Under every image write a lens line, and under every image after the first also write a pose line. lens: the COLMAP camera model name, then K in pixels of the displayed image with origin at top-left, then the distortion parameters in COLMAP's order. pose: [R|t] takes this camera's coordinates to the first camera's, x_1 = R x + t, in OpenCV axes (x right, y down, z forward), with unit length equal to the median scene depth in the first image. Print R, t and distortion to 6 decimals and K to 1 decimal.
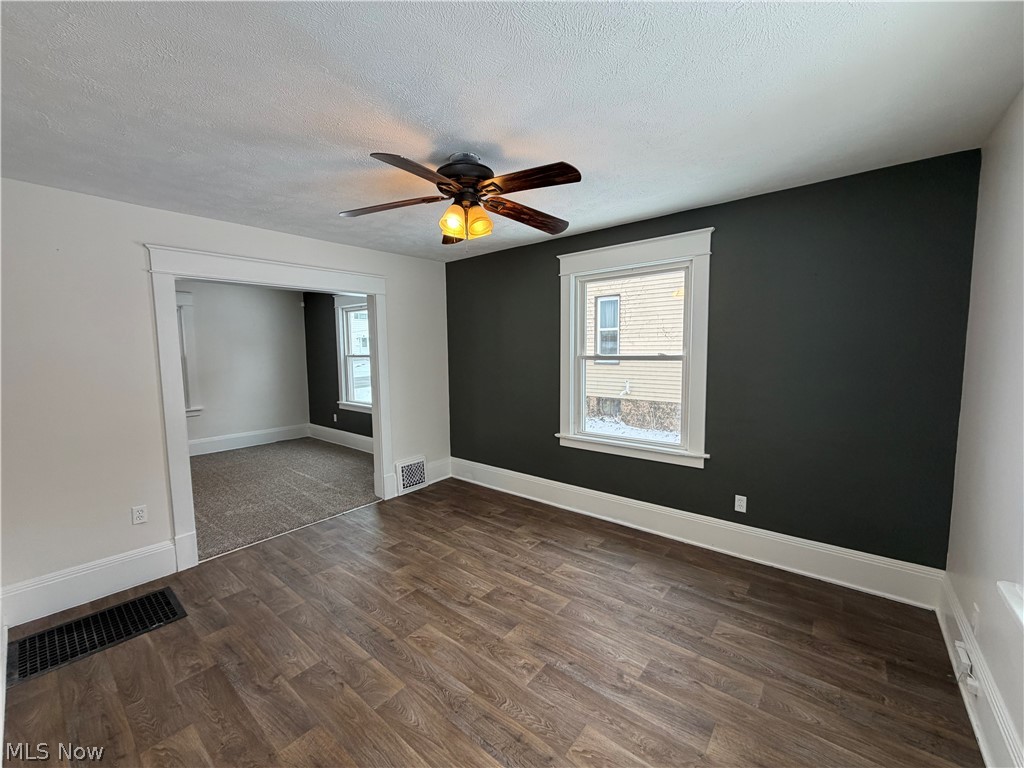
lens RADIAL K [[408.0, 0, 510.6], [0, 408.0, 385.3], [0, 0, 1]] dist [0.001550, -0.000065]
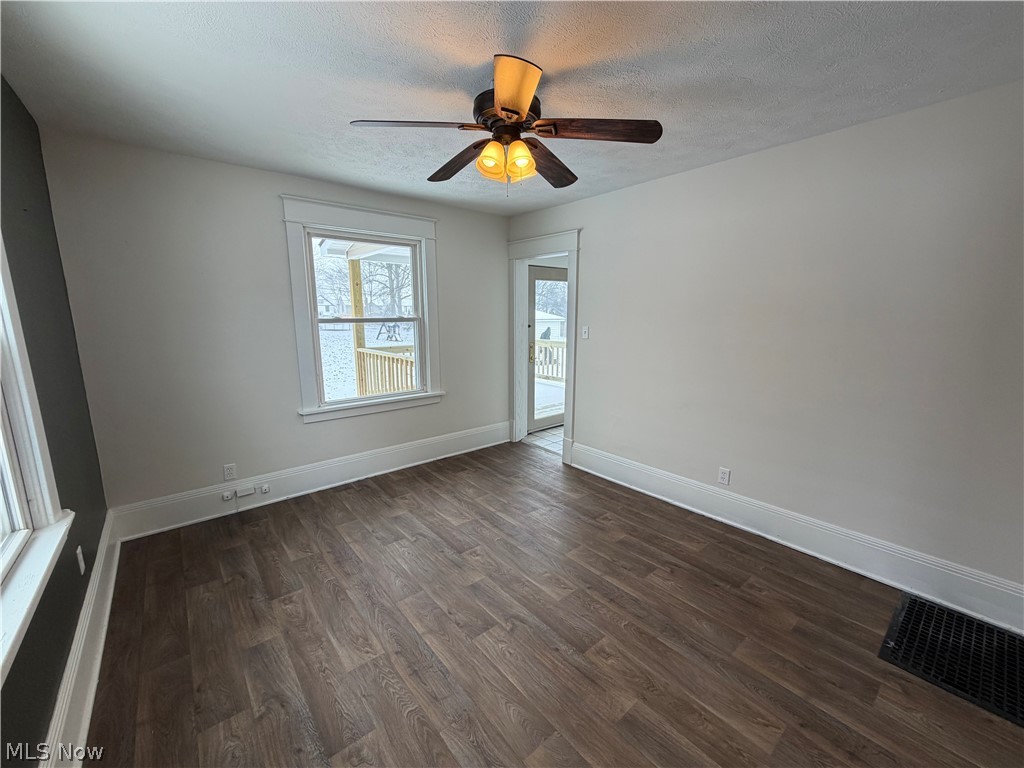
lens RADIAL K [[408.0, 0, 510.6], [0, 408.0, 385.3], [0, 0, 1]] dist [0.001550, -0.000065]
pose [[-0.982498, -0.016855, 0.185509, -0.241756], [0.032792, 0.964694, 0.261324, -0.137469], [-0.183364, 0.262834, -0.947257, 1.646701]]
